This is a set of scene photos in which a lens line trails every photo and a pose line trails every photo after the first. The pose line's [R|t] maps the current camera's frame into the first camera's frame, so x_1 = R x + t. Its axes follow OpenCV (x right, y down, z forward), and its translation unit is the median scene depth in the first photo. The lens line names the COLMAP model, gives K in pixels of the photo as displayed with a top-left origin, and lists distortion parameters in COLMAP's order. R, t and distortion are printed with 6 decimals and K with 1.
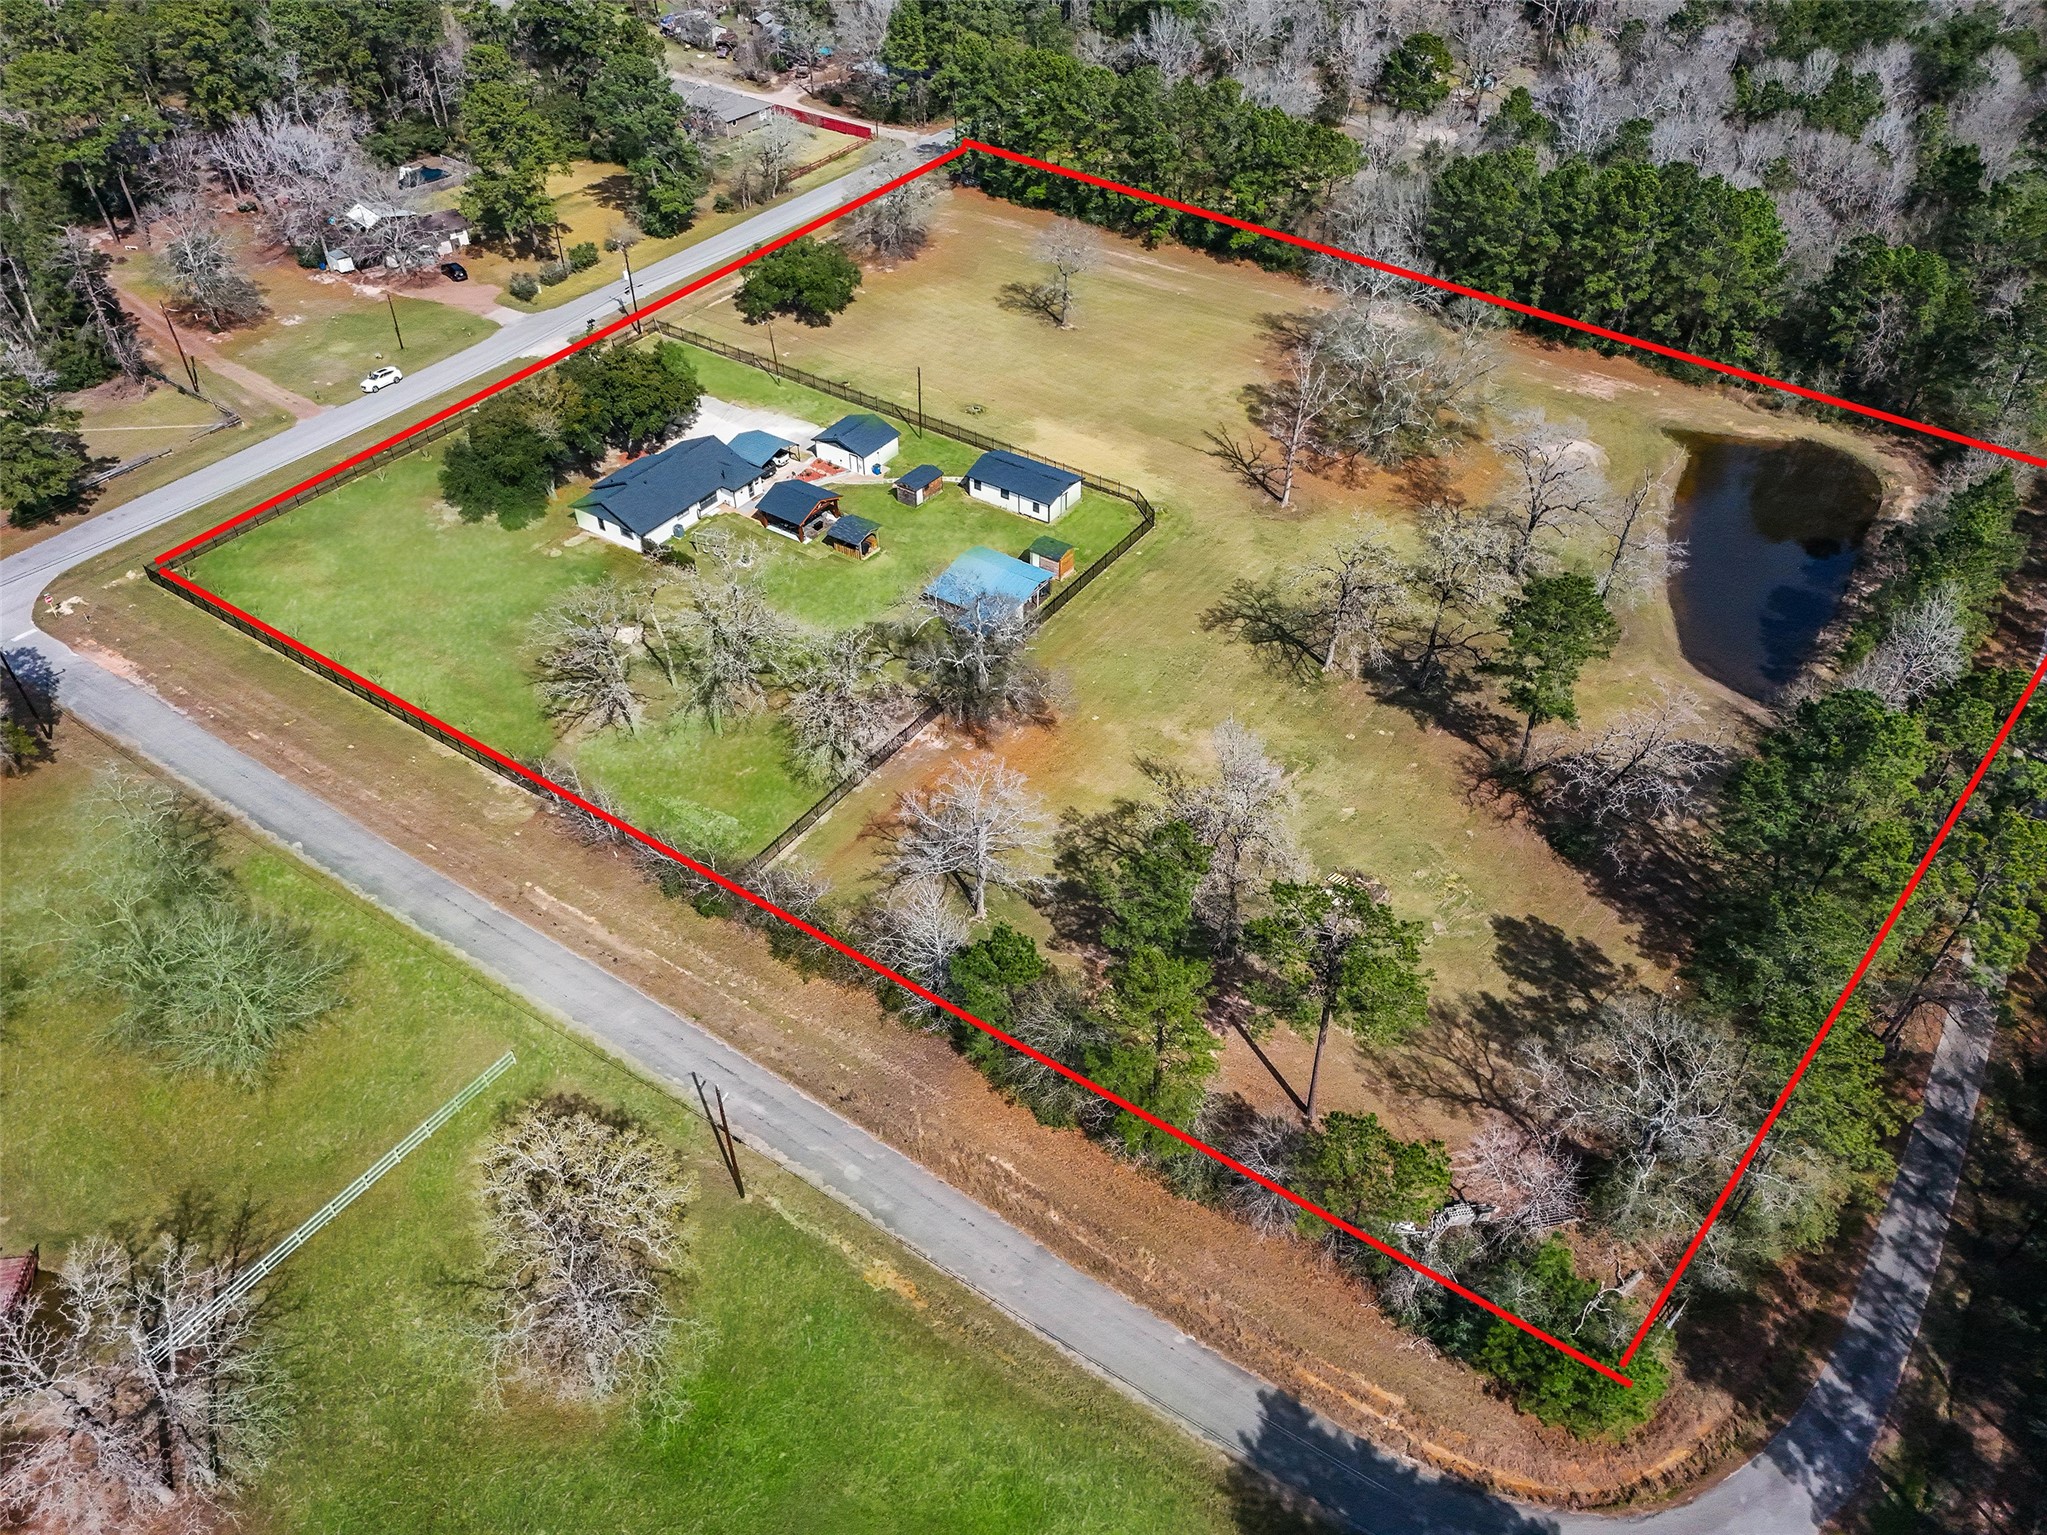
lens RADIAL K [[1497.9, 0, 1023.5], [0, 1497.9, 767.5], [0, 0, 1]] dist [0.082620, -0.069294]
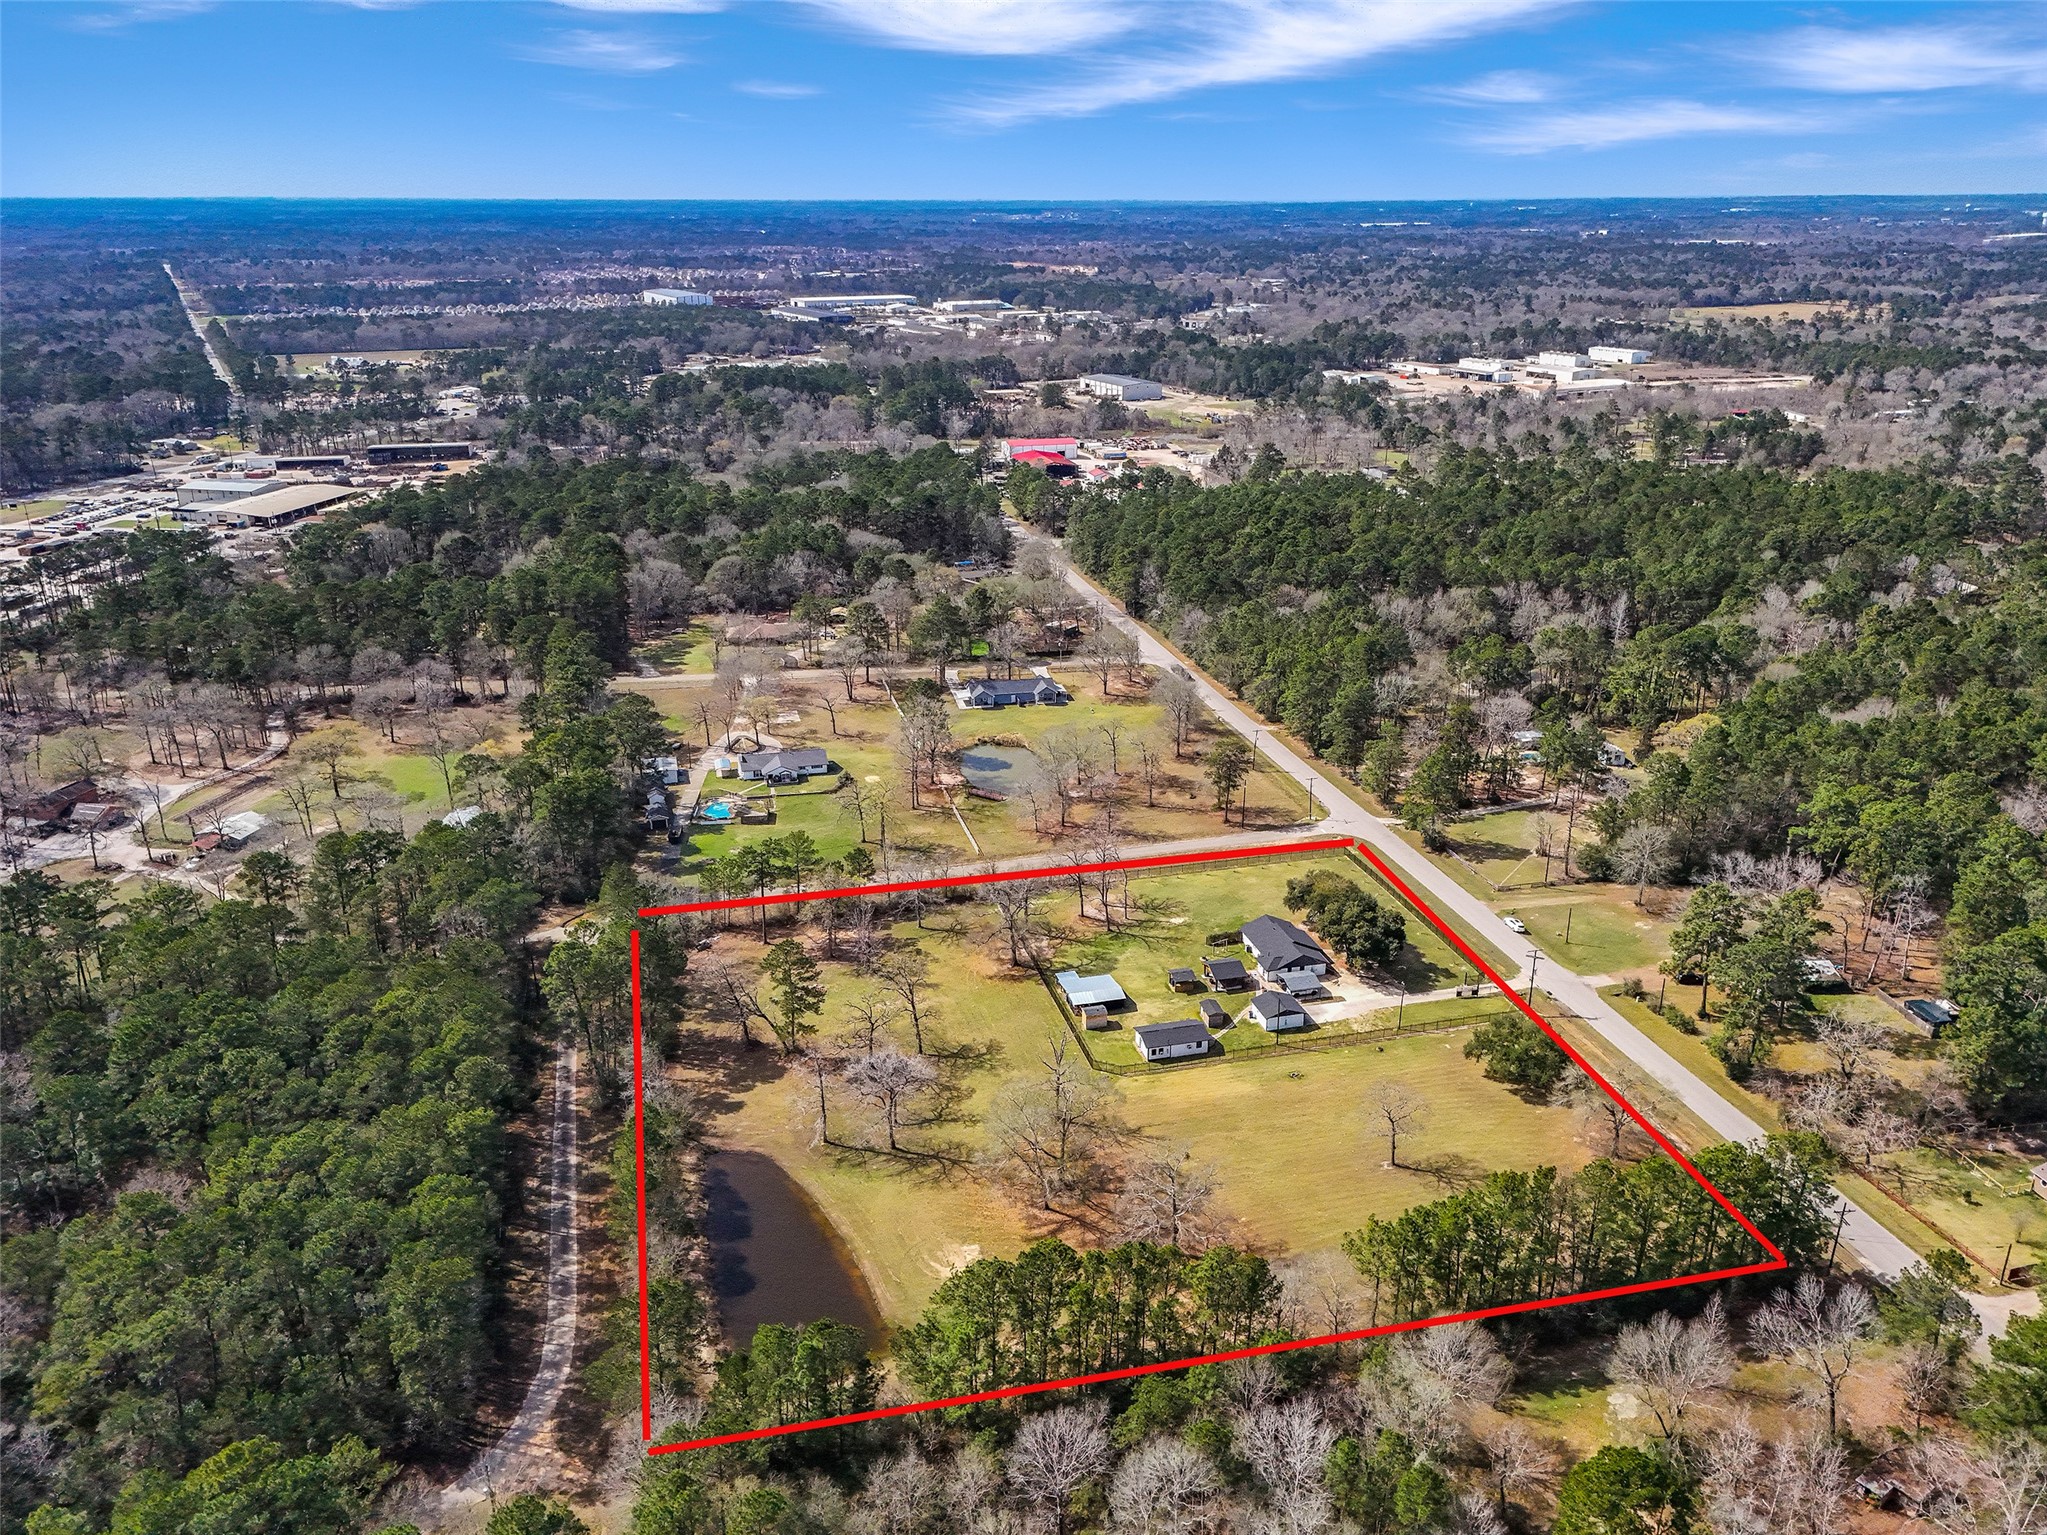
lens RADIAL K [[1501.2, 0, 1023.5], [0, 1501.2, 767.5], [0, 0, 1]] dist [0.130904, -0.064704]
pose [[-0.656346, 0.273683, -0.703070, 1.082276], [-0.489715, 0.554350, 0.672961, -1.274098], [0.573924, 0.785999, -0.229819, 1.027664]]
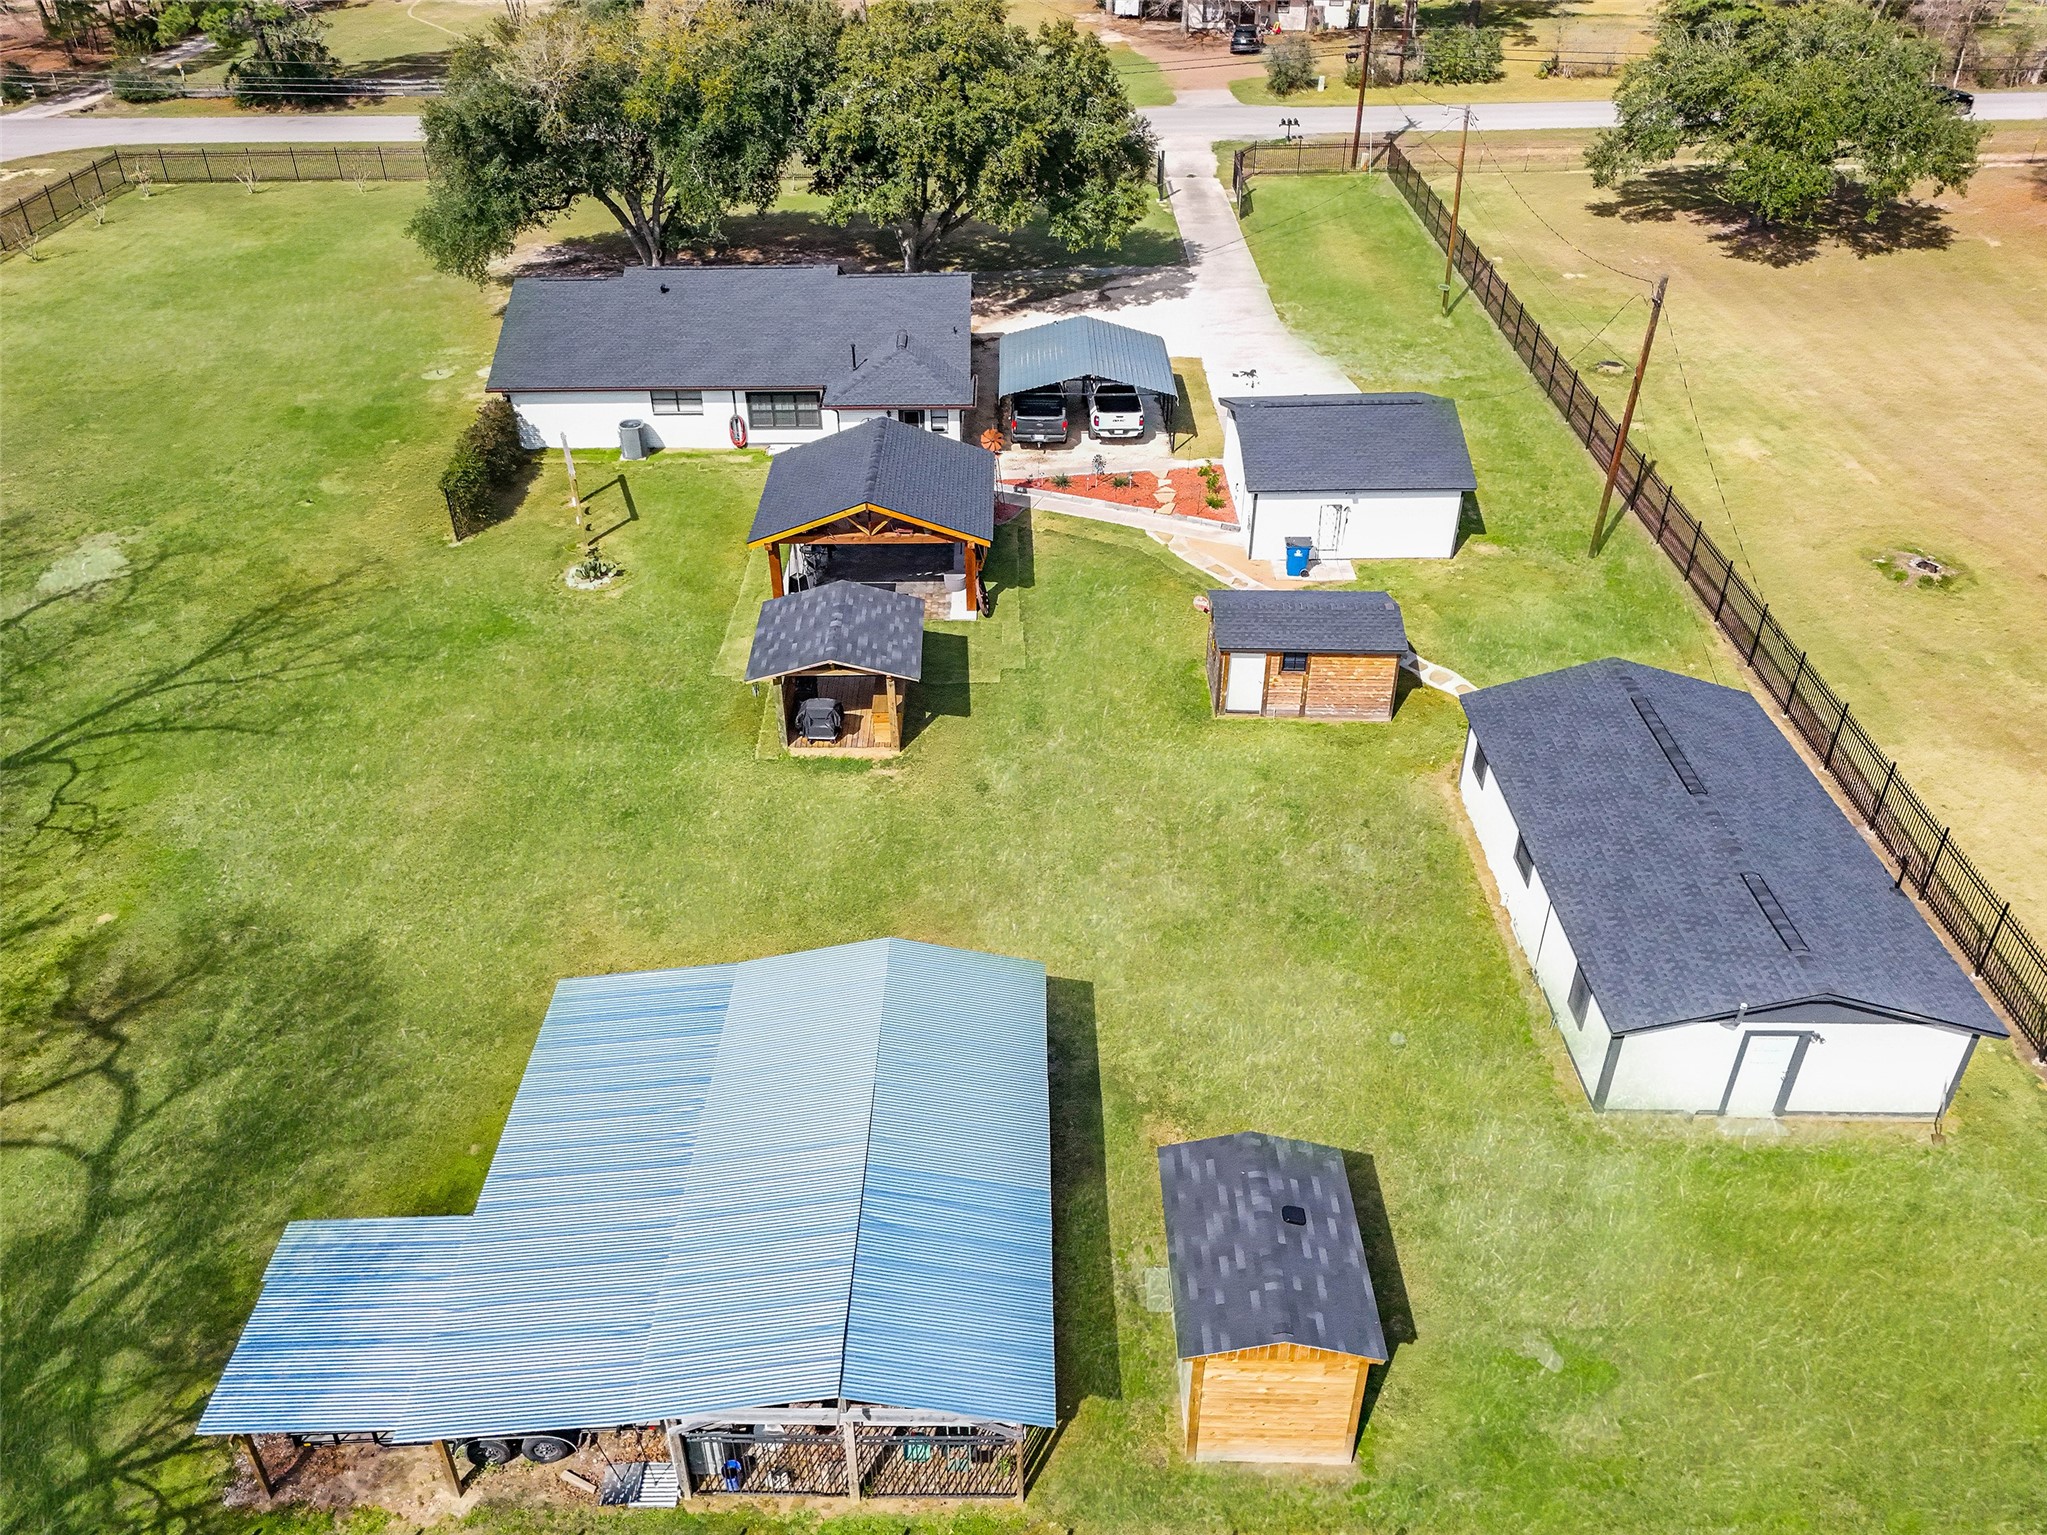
lens RADIAL K [[1486.6, 0, 976.1], [0, 1486.6, 773.9], [0, 0, 1]] dist [0.043423, -0.006841]
pose [[0.547999, 0.479270, -0.685563, 0.075791], [-0.534095, 0.831245, 0.154190, -0.176906], [0.643770, 0.281660, 0.711497, 0.784540]]
